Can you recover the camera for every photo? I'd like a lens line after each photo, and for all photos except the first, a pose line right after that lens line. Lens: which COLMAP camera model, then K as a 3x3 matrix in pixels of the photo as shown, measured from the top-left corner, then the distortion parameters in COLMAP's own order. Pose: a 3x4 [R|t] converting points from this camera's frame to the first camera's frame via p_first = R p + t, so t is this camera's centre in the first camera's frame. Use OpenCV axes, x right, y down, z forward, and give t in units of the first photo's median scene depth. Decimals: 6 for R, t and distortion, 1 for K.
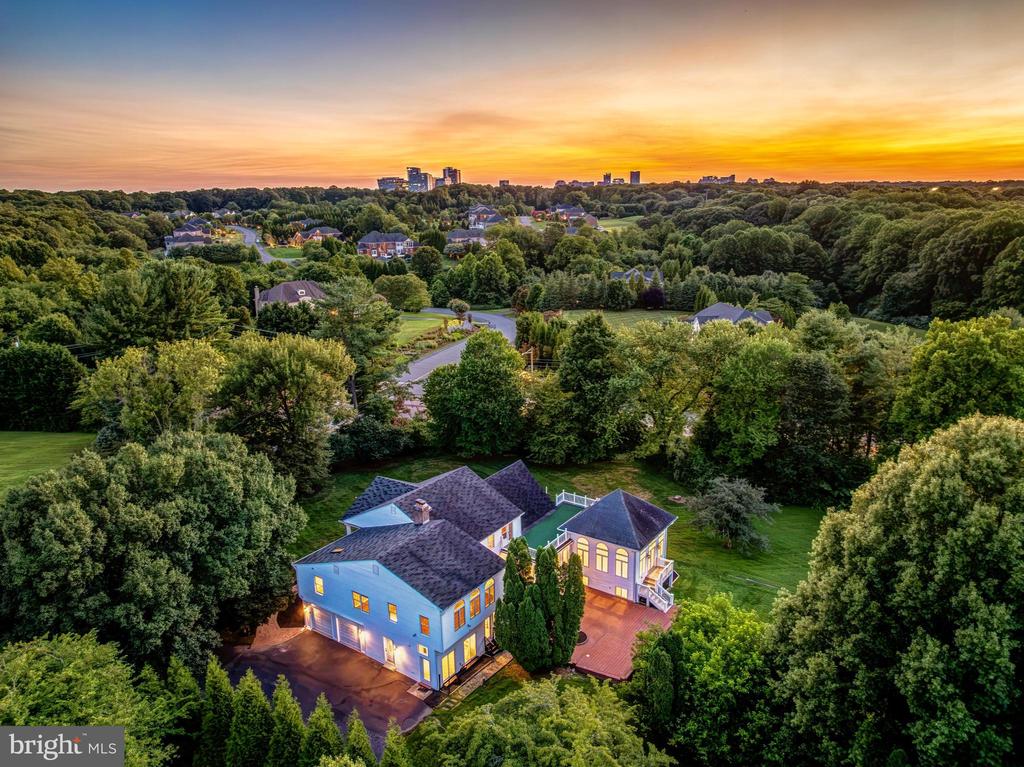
lens RADIAL K [[760.3, 0, 512.0], [0, 760.3, 383.5], [0, 0, 1]] dist [-0.049033, 0.003267]
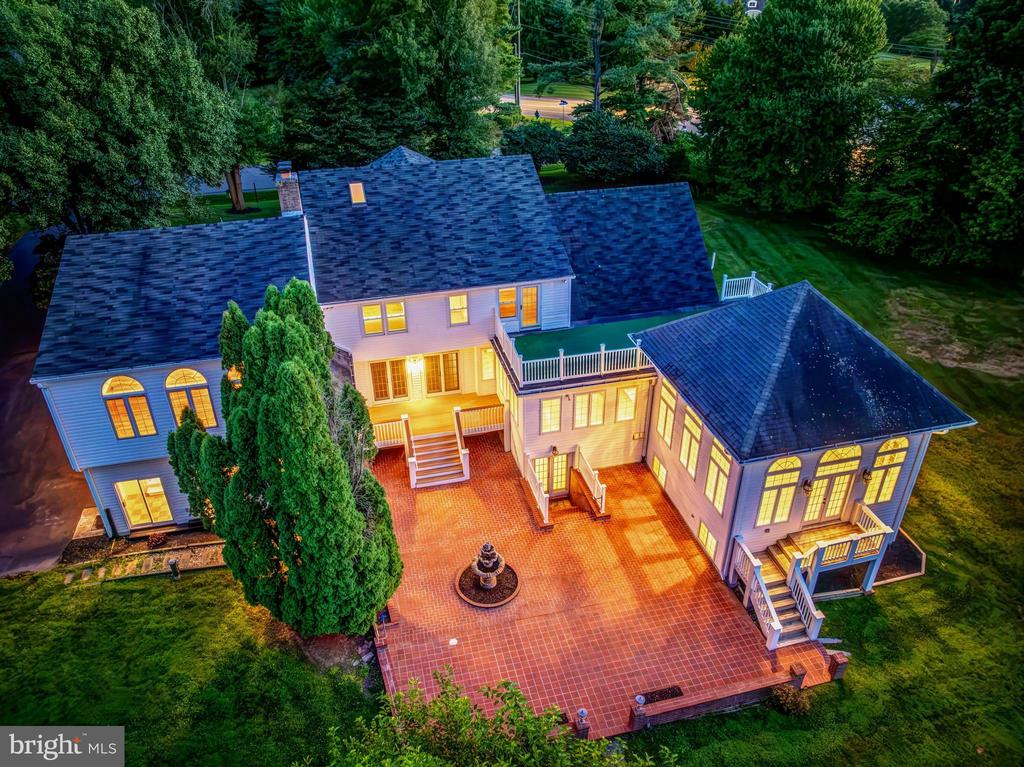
lens RADIAL K [[760.3, 0, 512.0], [0, 760.3, 383.5], [0, 0, 1]] dist [-0.049033, 0.003267]
pose [[0.757495, 0.340011, -0.557309, 0.229104], [-0.174327, 0.928017, 0.329232, 0.082905], [0.629135, -0.152238, 0.762242, 0.587099]]
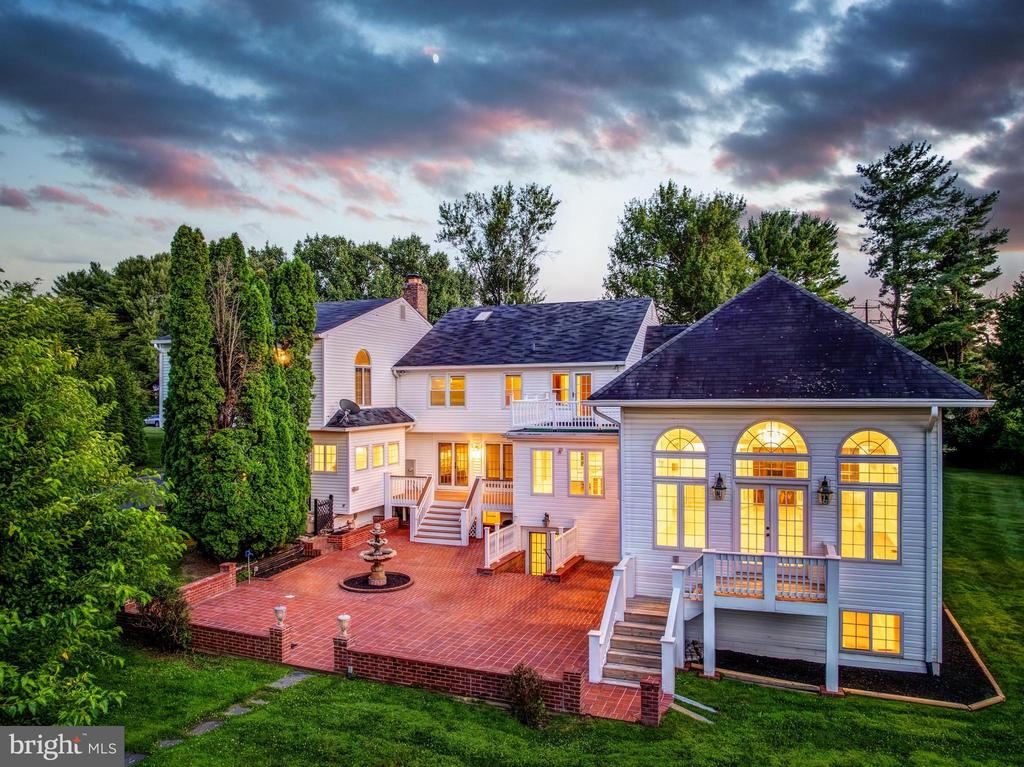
lens RADIAL K [[760.3, 0, 512.0], [0, 760.3, 383.5], [0, 0, 1]] dist [-0.049033, 0.003267]
pose [[0.240330, -0.014363, -0.970585, 0.366069], [-0.259028, 0.962684, -0.078386, 0.208797], [0.935492, 0.270247, 0.227642, 0.780037]]
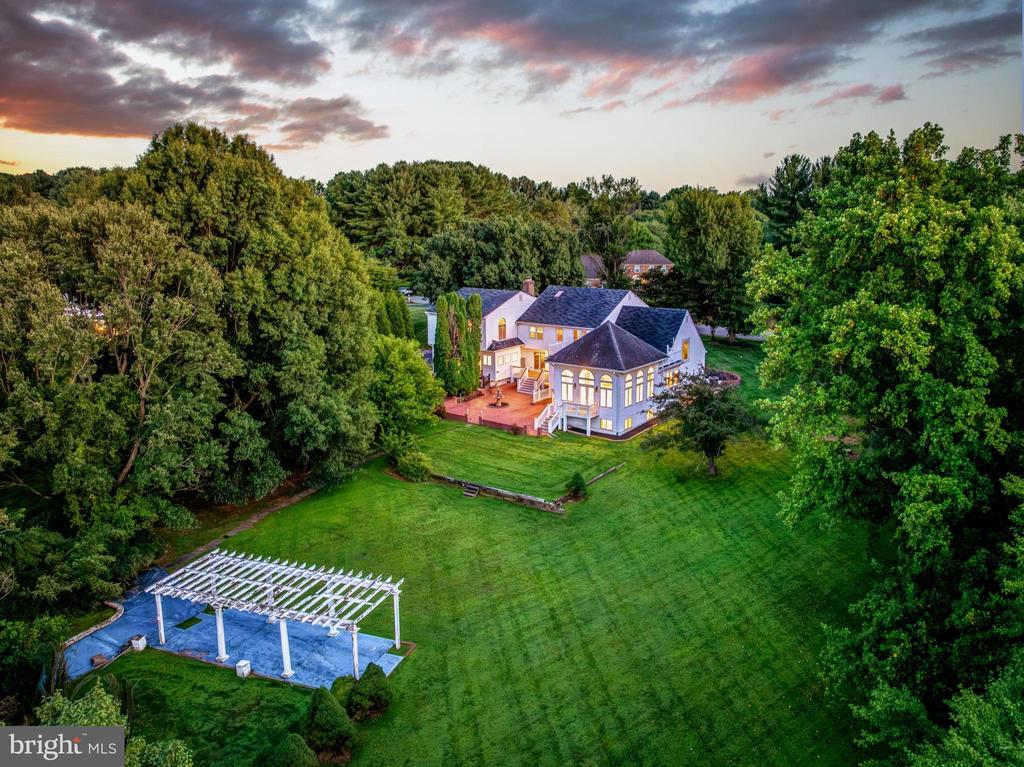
lens RADIAL K [[760.3, 0, 512.0], [0, 760.3, 383.5], [0, 0, 1]] dist [-0.049033, 0.003267]
pose [[-0.033707, 0.201367, -0.978936, 1.016154], [-0.263587, 0.943022, 0.203055, 0.044605], [0.964047, 0.264879, 0.021291, 0.808465]]
